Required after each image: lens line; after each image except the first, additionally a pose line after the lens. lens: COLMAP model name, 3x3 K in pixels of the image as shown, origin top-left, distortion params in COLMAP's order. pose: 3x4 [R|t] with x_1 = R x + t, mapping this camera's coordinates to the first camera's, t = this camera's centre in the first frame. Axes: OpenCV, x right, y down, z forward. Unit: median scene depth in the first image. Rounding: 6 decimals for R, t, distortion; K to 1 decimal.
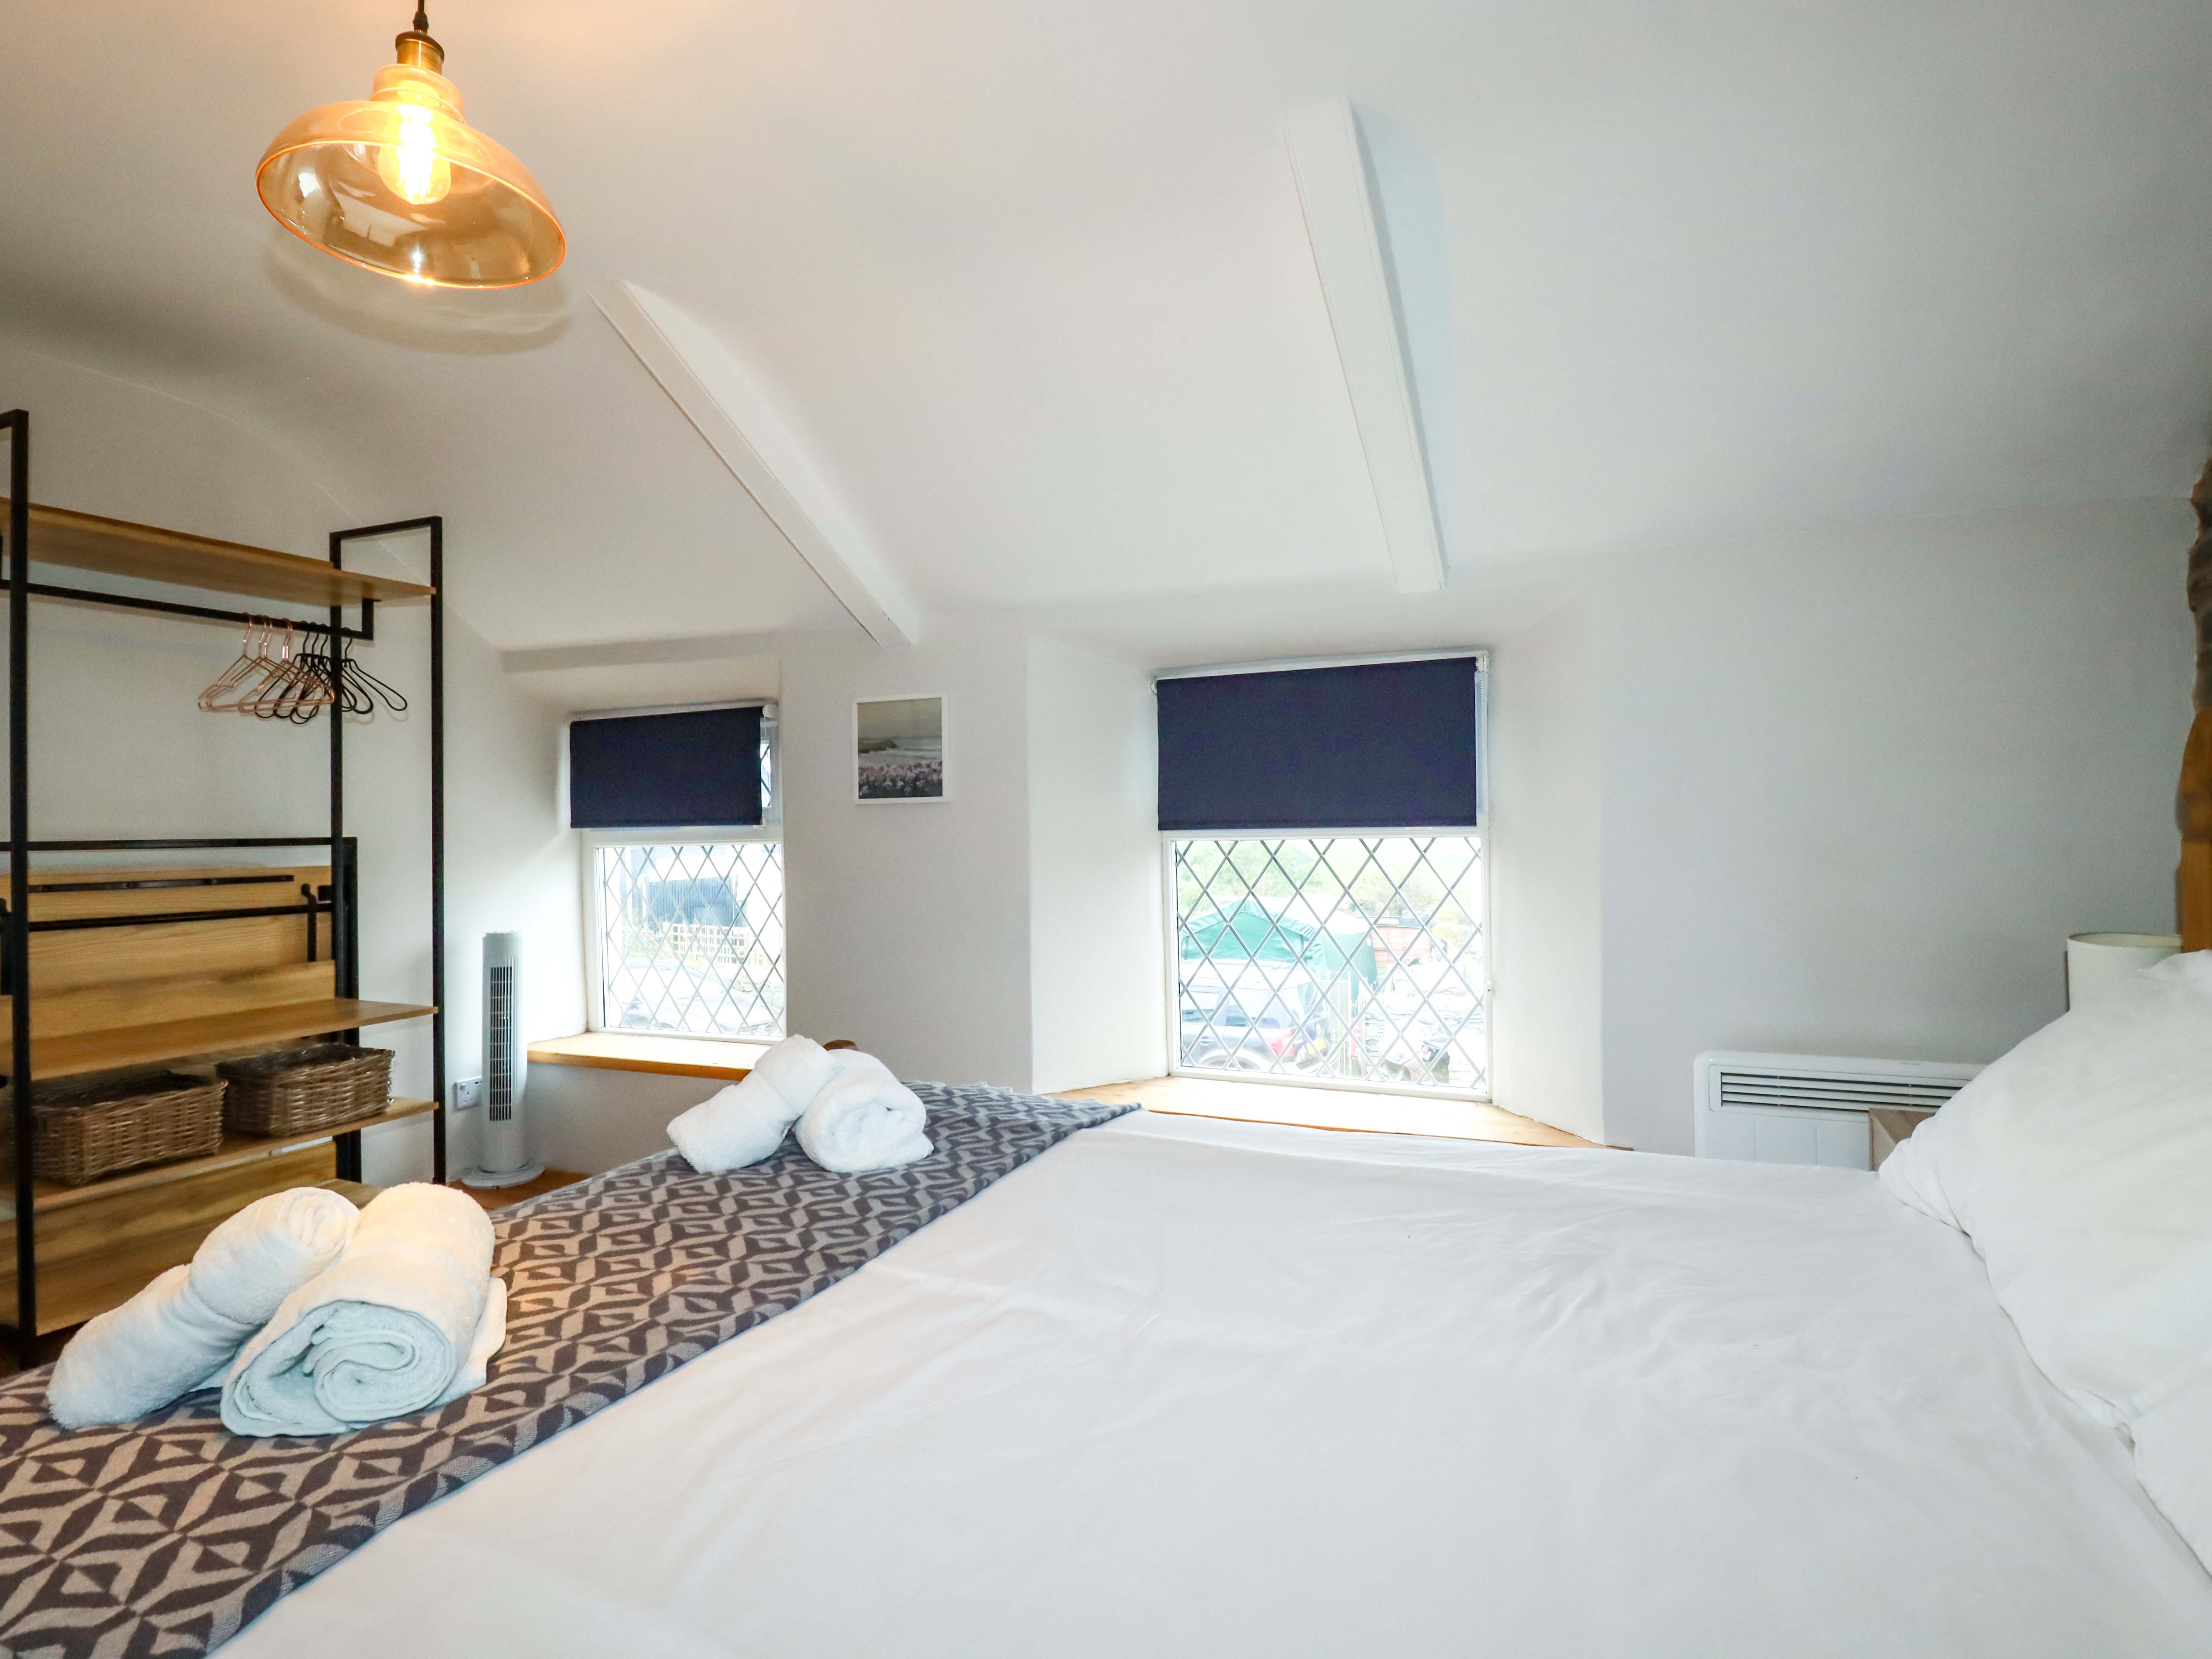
lens RADIAL K [[1146.0, 0, 1109.8], [0, 1146.0, 825.7], [0, 0, 1]] dist [0.003584, -0.013518]
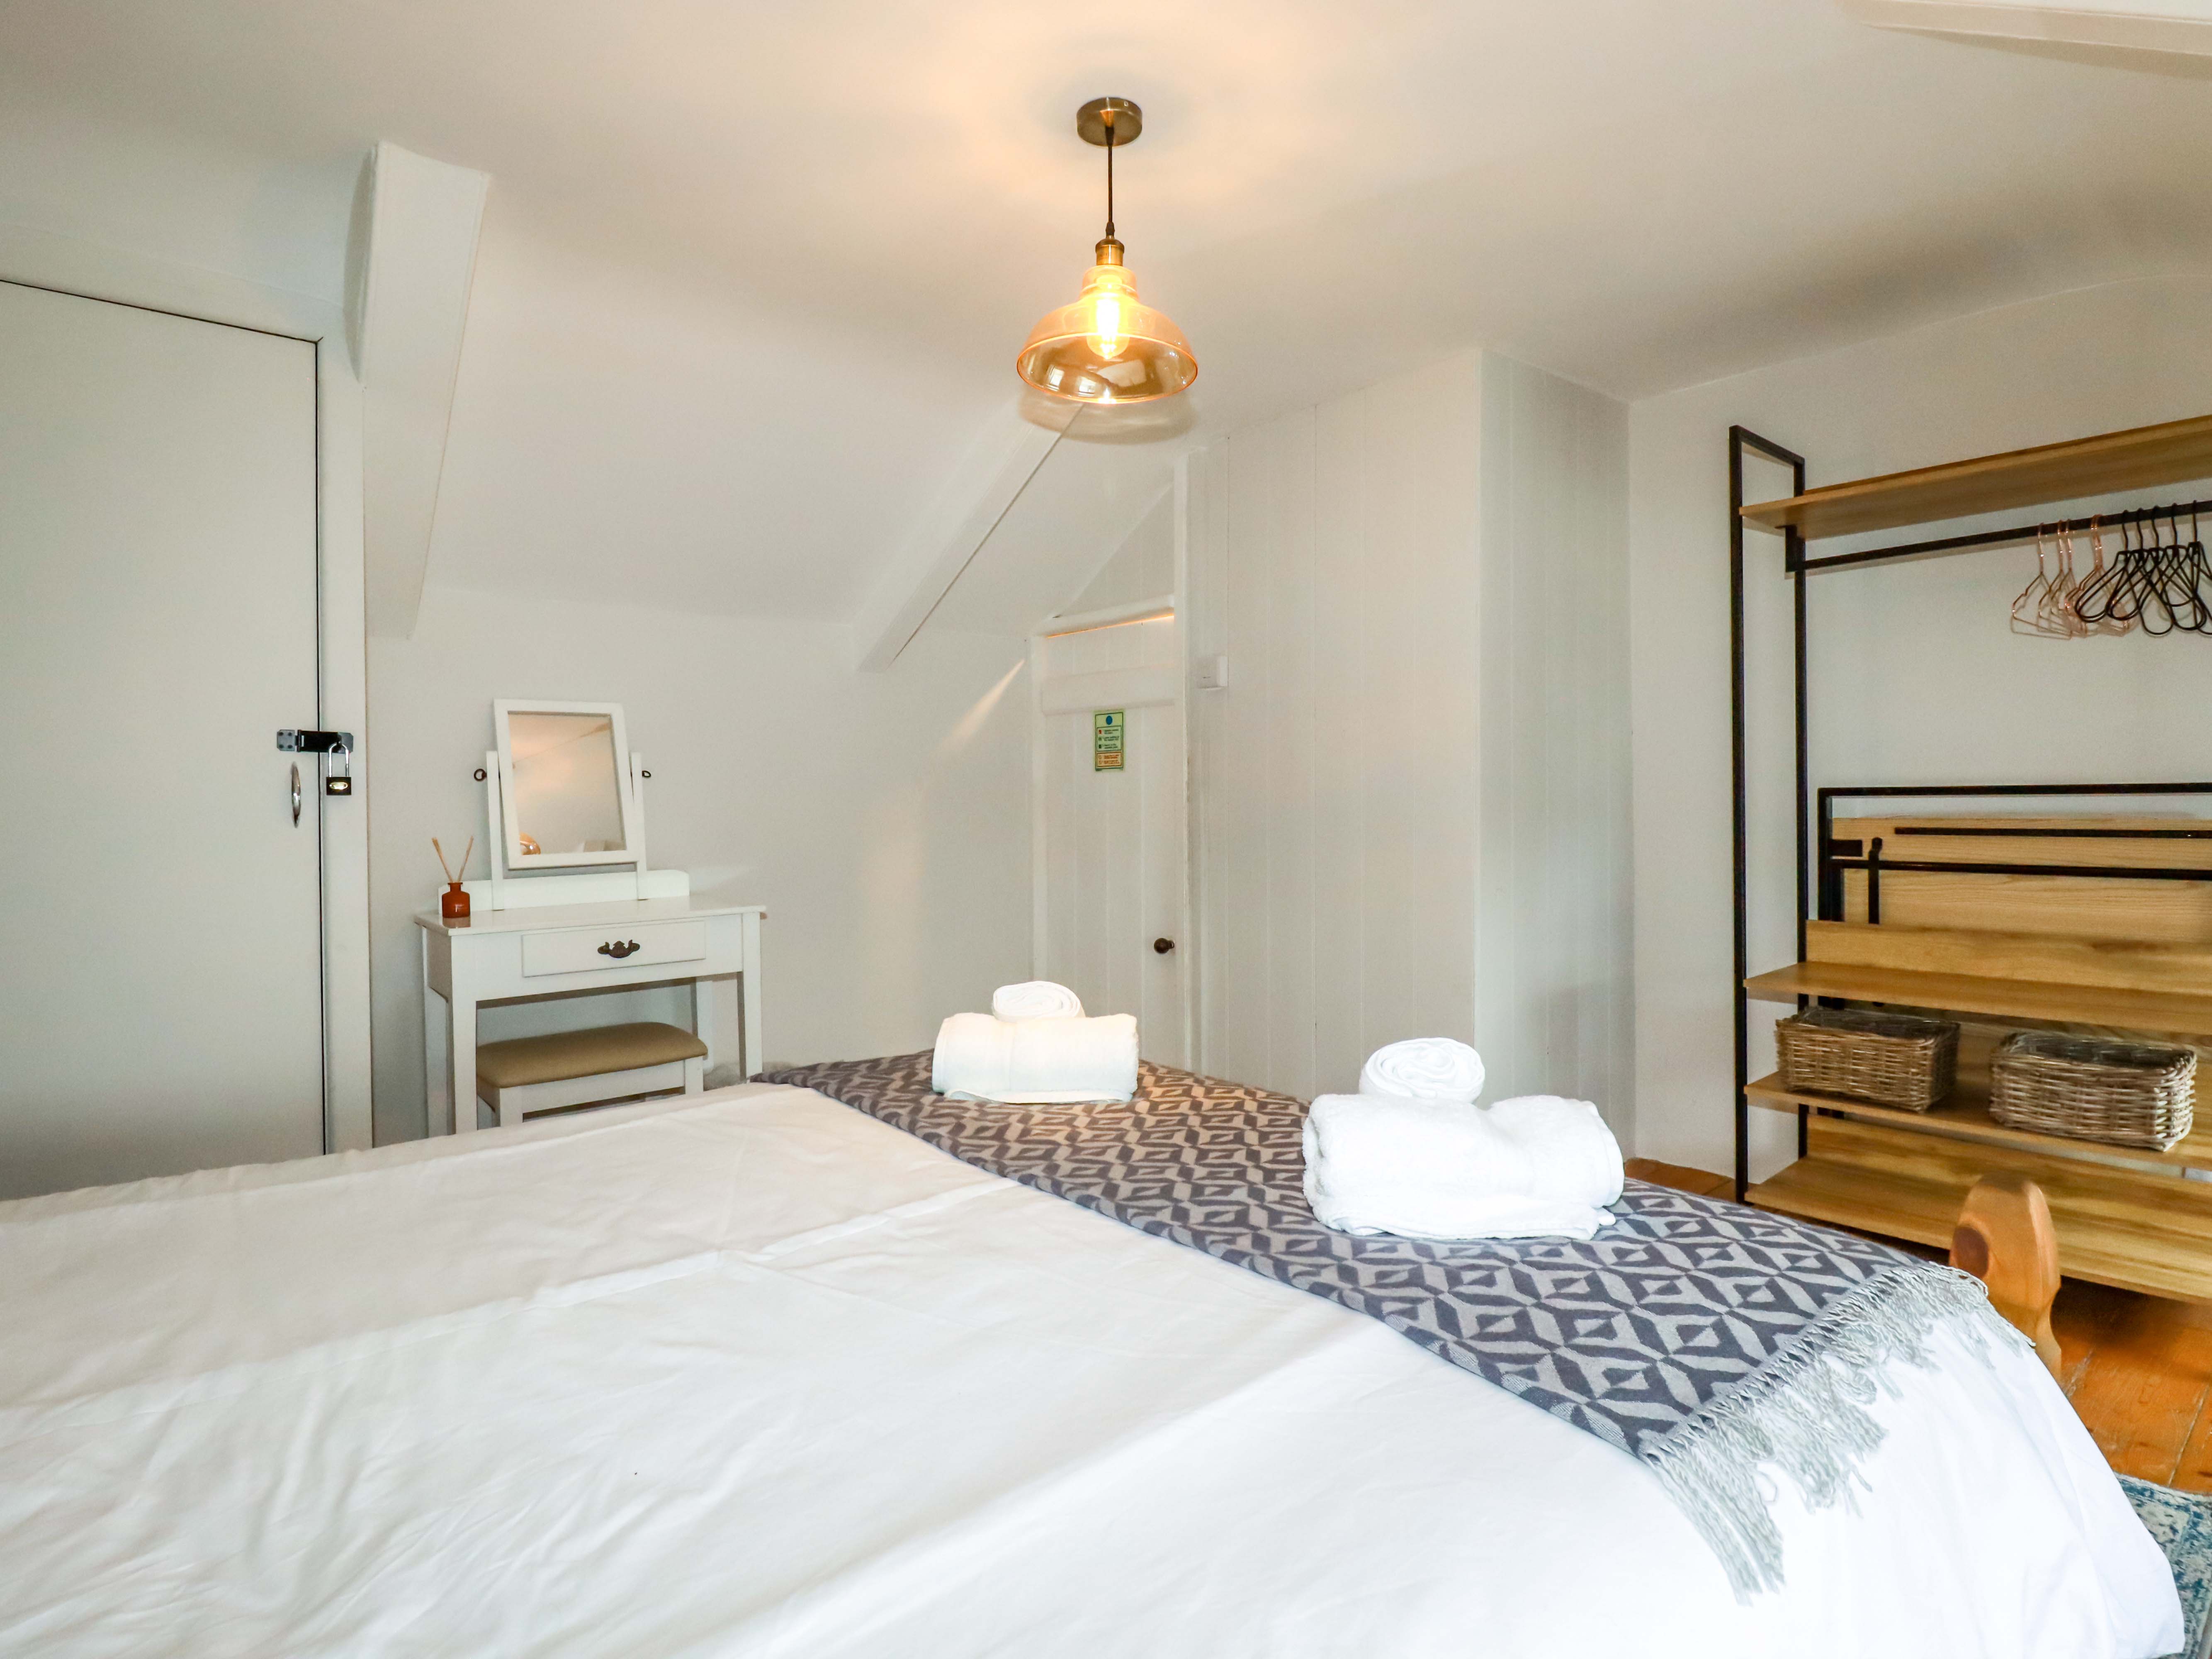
lens RADIAL K [[1146.0, 0, 1117.3], [0, 1146.0, 828.2], [0, 0, 1]] dist [0.003584, -0.013518]
pose [[-0.437309, 0.035500, -0.898610, 0.332171], [0.012843, 0.999365, 0.033230, 0.006863], [0.899220, 0.002991, -0.437487, 0.734256]]
